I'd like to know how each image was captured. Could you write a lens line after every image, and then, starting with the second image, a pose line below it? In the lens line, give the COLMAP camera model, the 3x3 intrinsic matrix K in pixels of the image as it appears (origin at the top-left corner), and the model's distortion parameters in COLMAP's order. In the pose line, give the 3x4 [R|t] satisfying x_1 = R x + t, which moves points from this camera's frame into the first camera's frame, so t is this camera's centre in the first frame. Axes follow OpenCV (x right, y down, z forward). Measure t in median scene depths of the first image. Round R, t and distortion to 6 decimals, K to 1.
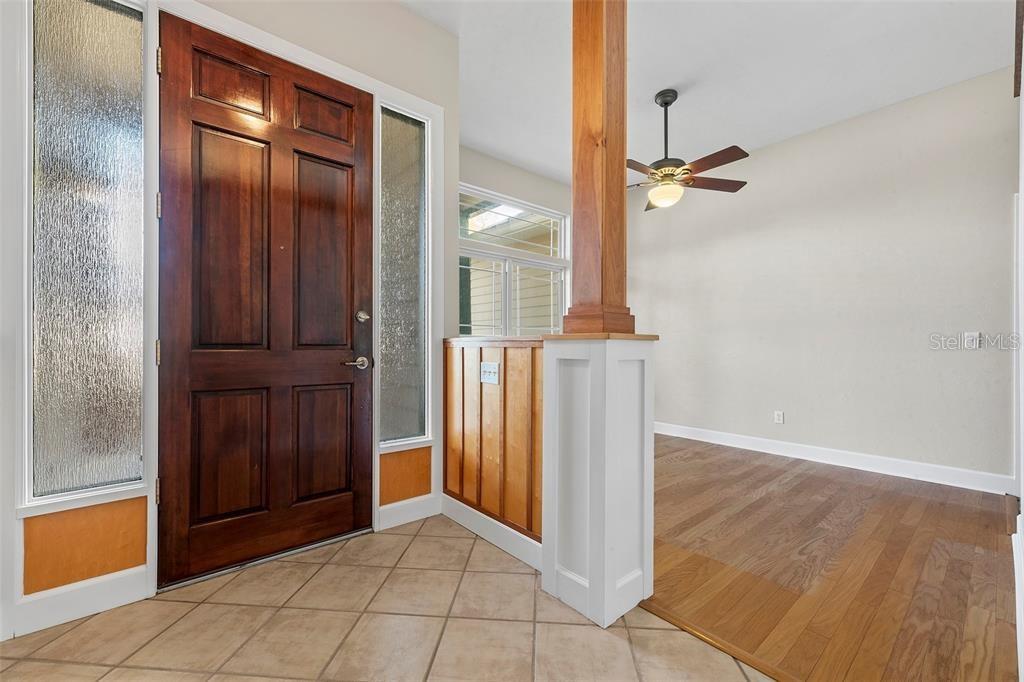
lens RADIAL K [[419.2, 0, 518.4], [0, 419.2, 339.0], [0, 0, 1]] dist [-0.001255, -0.000030]
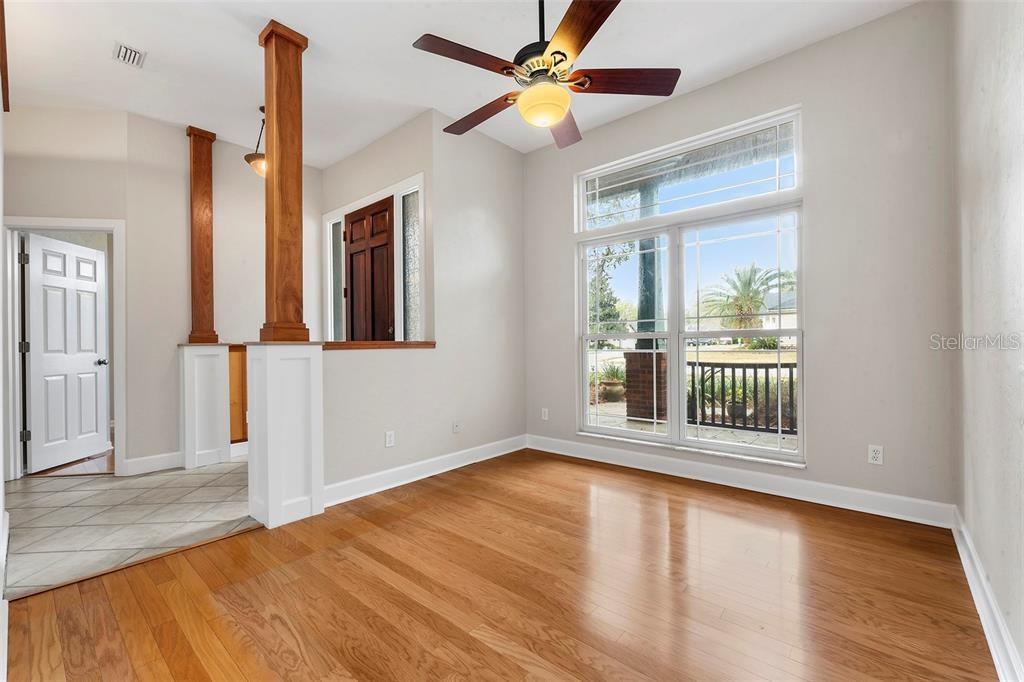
lens RADIAL K [[419.2, 0, 511.7], [0, 419.2, 342.1], [0, 0, 1]] dist [-0.001255, -0.000030]
pose [[0.160149, 0.008600, -0.987055, 1.993350], [0.026972, 0.999551, 0.013085, -0.021871], [0.986724, -0.028719, 0.159845, 1.728370]]
